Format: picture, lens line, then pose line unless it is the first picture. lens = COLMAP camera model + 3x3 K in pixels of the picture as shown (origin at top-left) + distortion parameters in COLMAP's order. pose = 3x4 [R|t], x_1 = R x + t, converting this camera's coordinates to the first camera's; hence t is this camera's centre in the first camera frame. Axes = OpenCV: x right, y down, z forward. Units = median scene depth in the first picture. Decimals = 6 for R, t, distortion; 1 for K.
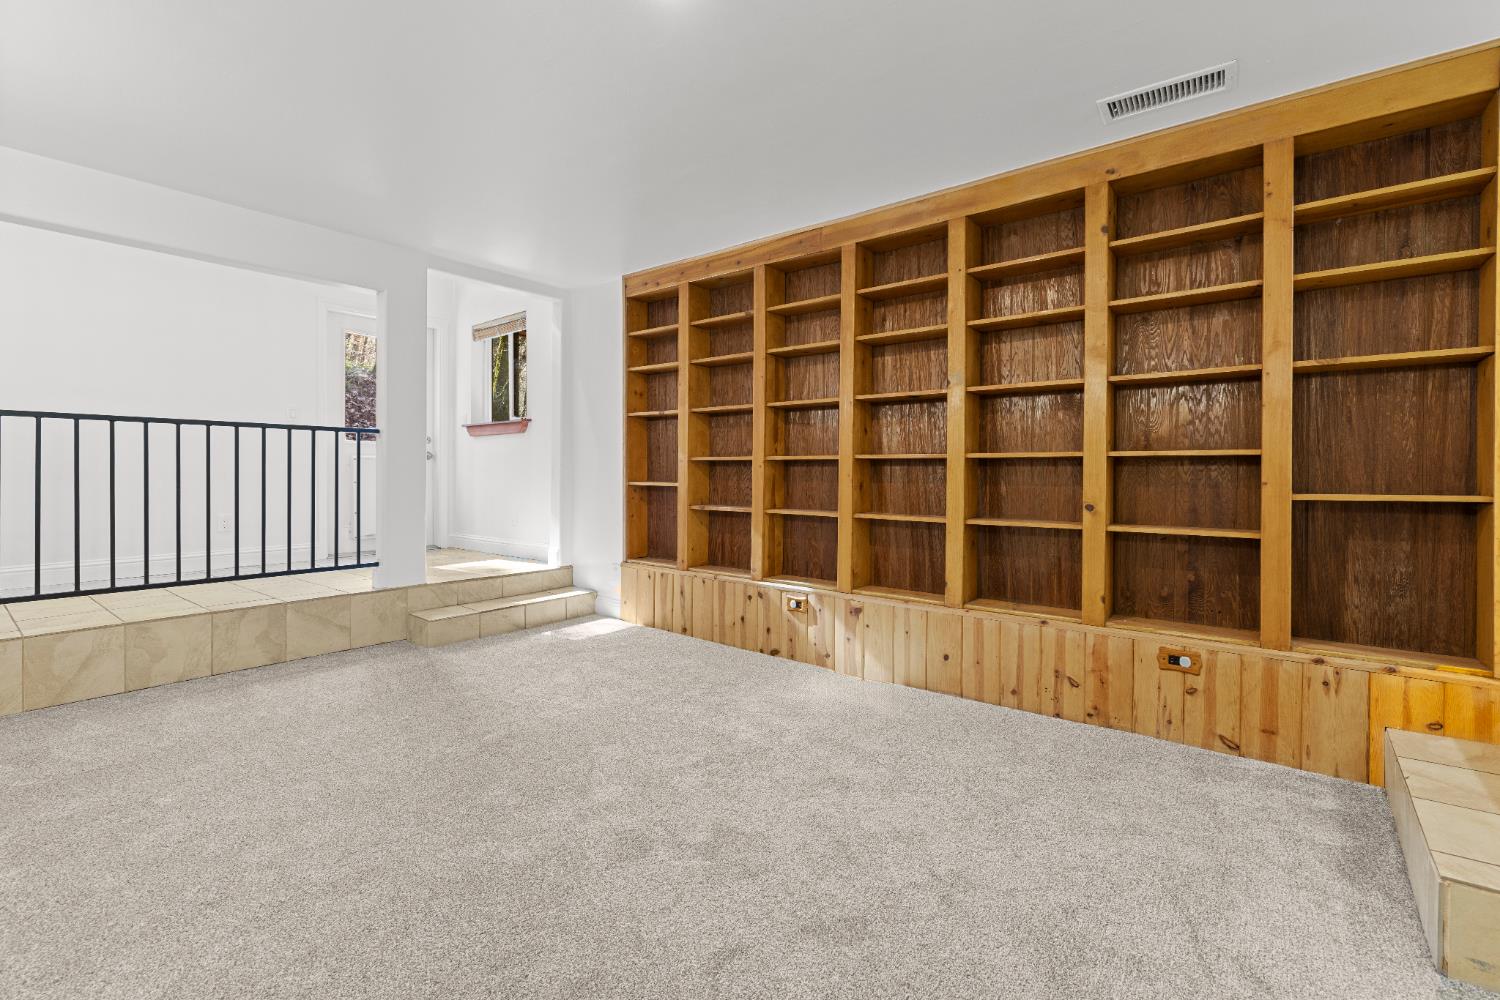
lens RADIAL K [[645.9, 0, 756.3], [0, 645.9, 474.9], [0, 0, 1]] dist [0.001407, 0.000471]
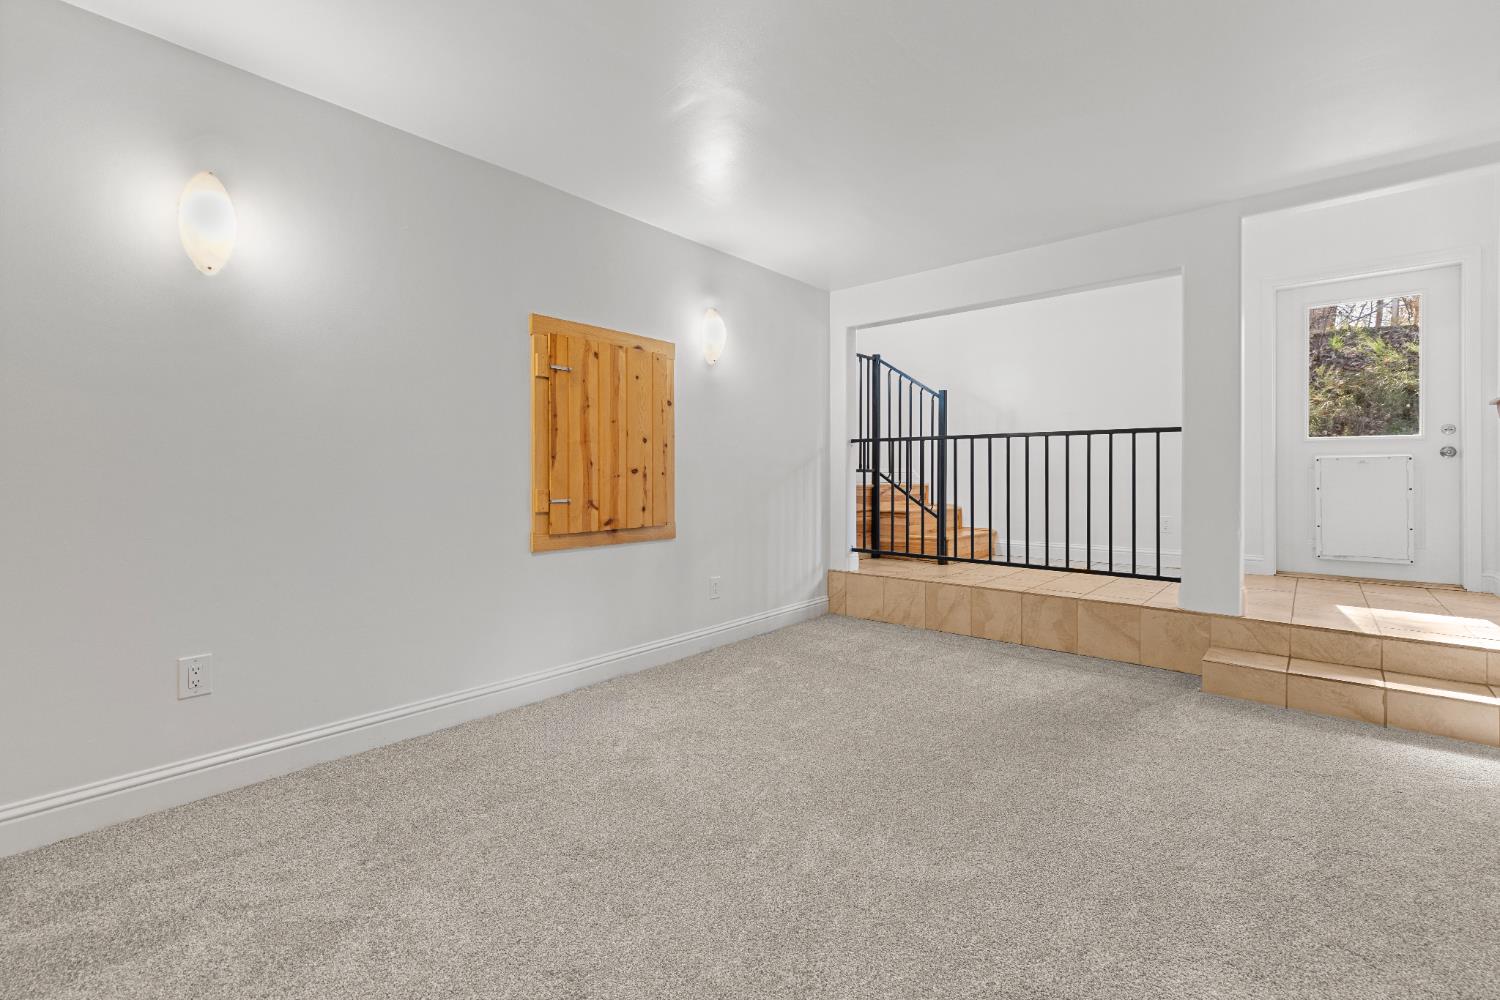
lens RADIAL K [[645.9, 0, 756.3], [0, 645.9, 474.9], [0, 0, 1]] dist [0.001407, 0.000471]
pose [[-0.033782, -0.002678, -0.999426, 0.343659], [-0.005914, 0.999979, -0.002480, 0.000645], [0.999412, 0.005827, -0.033797, 0.501240]]
